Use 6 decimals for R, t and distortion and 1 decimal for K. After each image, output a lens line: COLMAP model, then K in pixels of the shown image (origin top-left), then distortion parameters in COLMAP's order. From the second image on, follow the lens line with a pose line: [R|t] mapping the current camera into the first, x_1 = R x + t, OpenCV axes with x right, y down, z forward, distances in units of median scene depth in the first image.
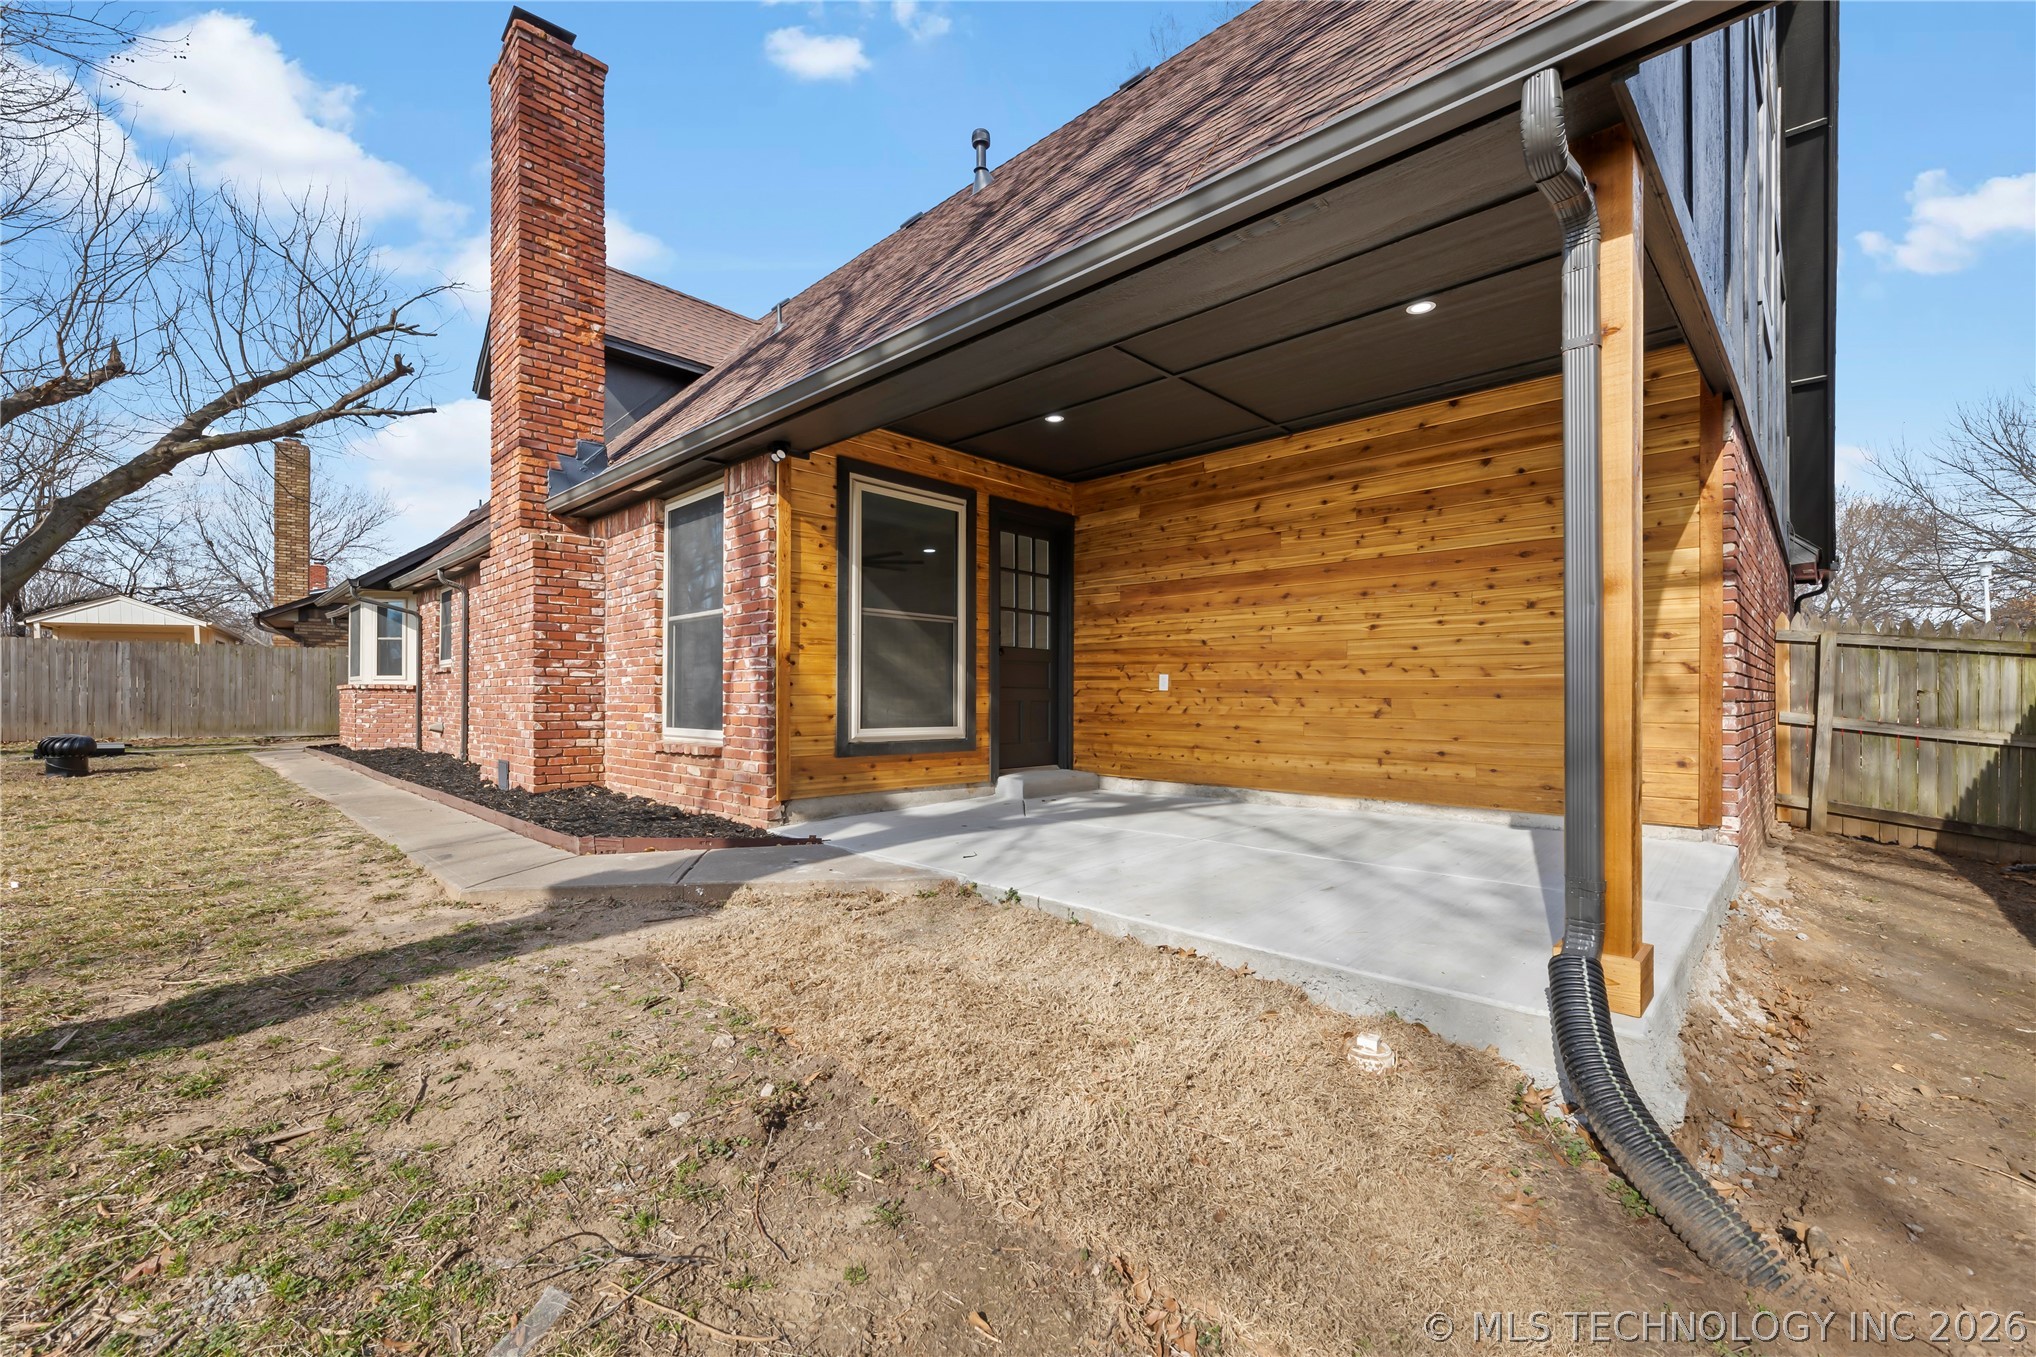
lens RADIAL K [[825.1, 0, 1016.4], [0, 825.1, 684.2], [0, 0, 1]] dist [0.001520, -0.000102]
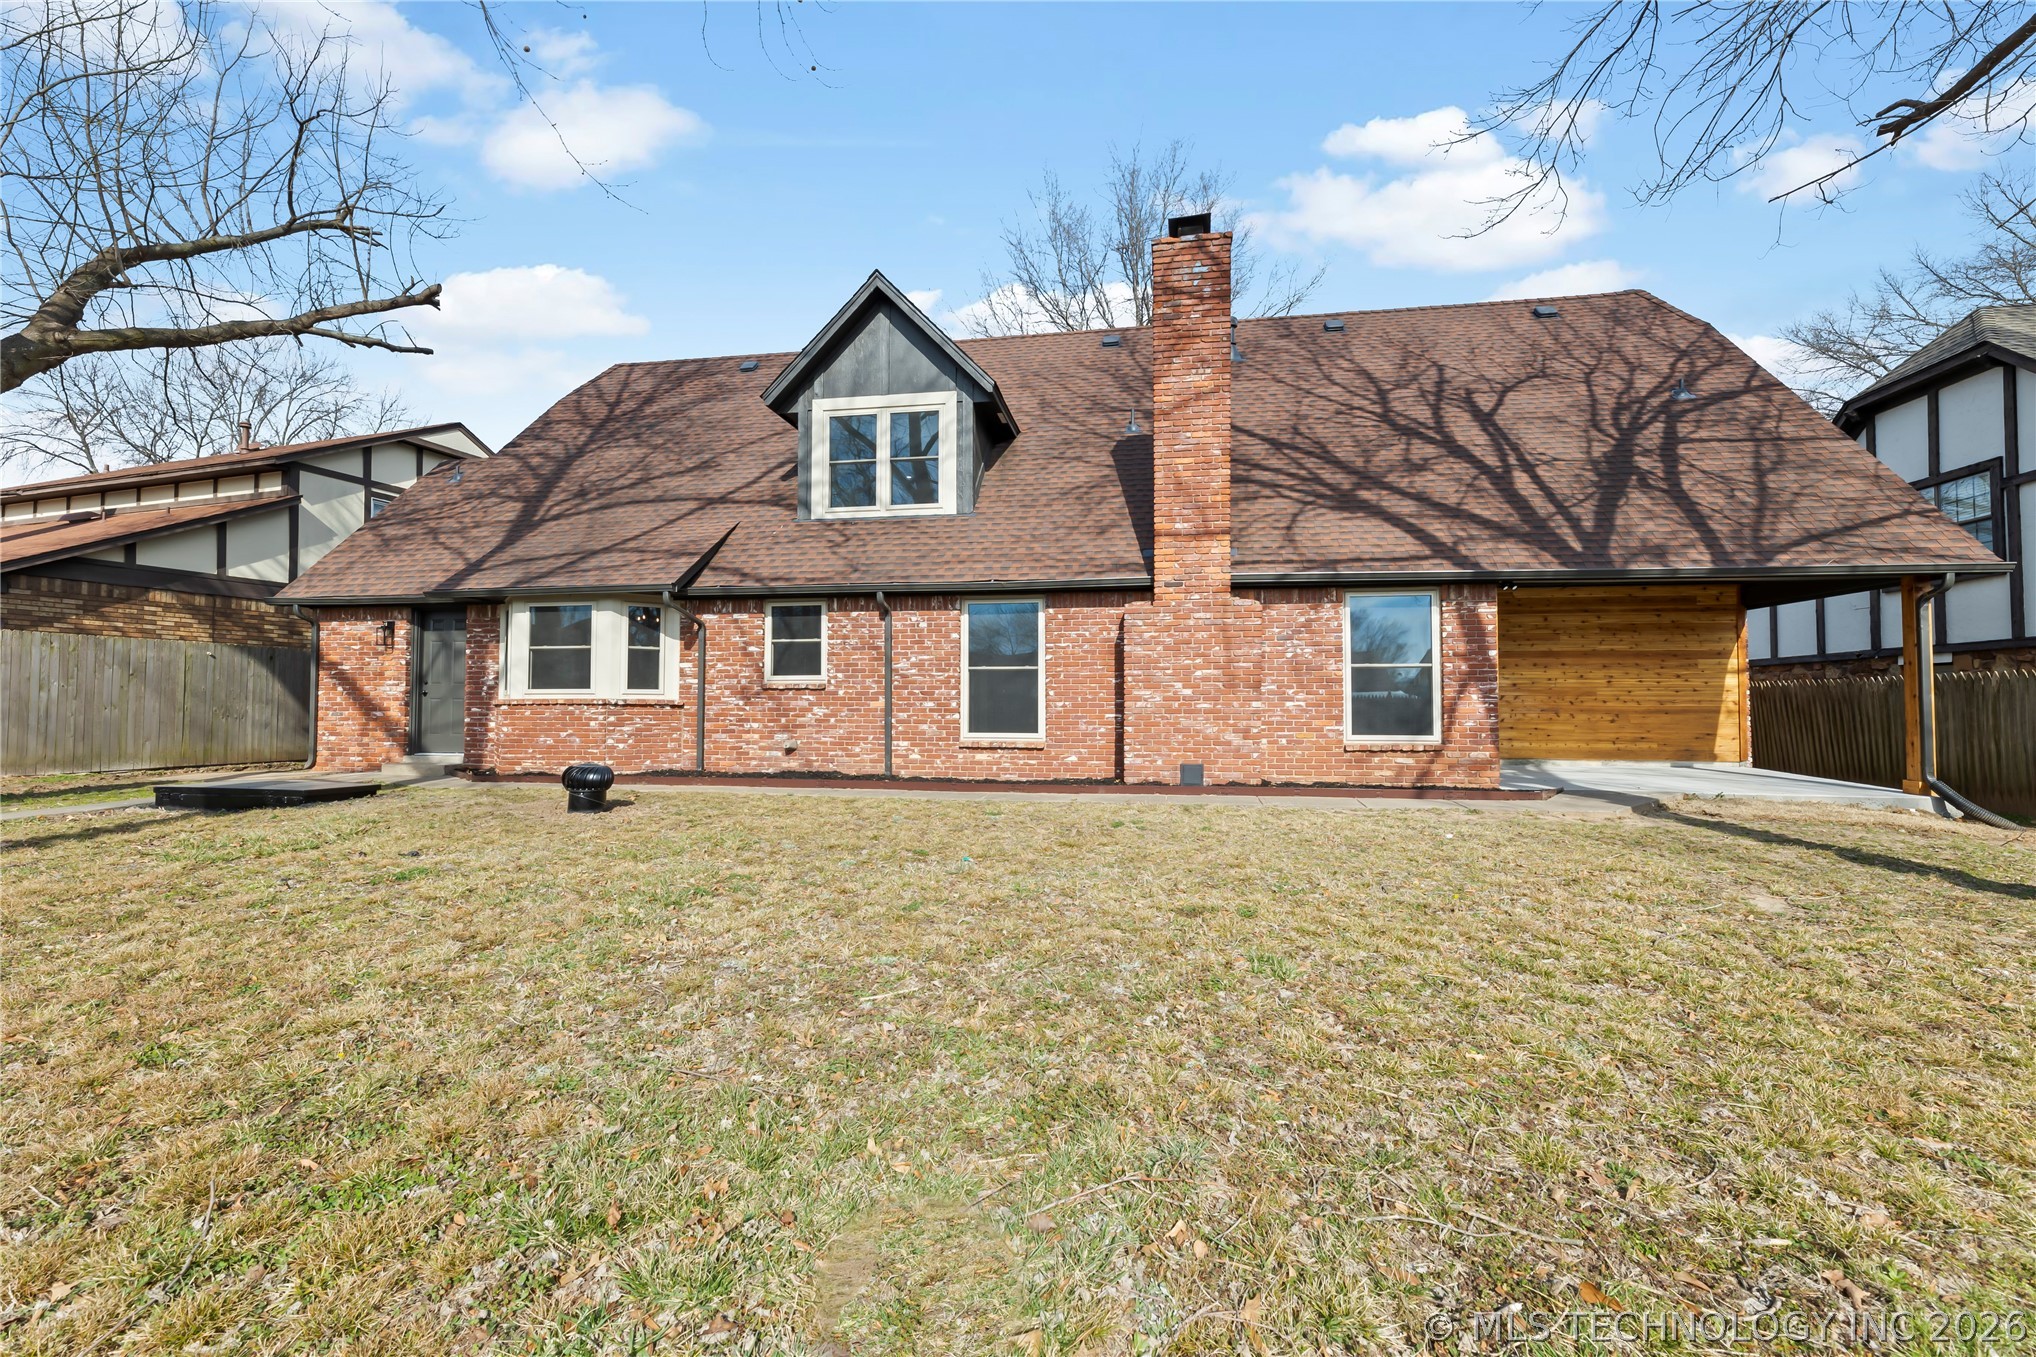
lens RADIAL K [[825.1, 0, 1038.7], [0, 825.1, 687.3], [0, 0, 1]] dist [0.001520, -0.000102]
pose [[0.823467, 0.014006, 0.567191, -1.899106], [-0.009008, 0.999892, -0.011613, -0.014207], [-0.567292, 0.004454, 0.823504, 0.042209]]
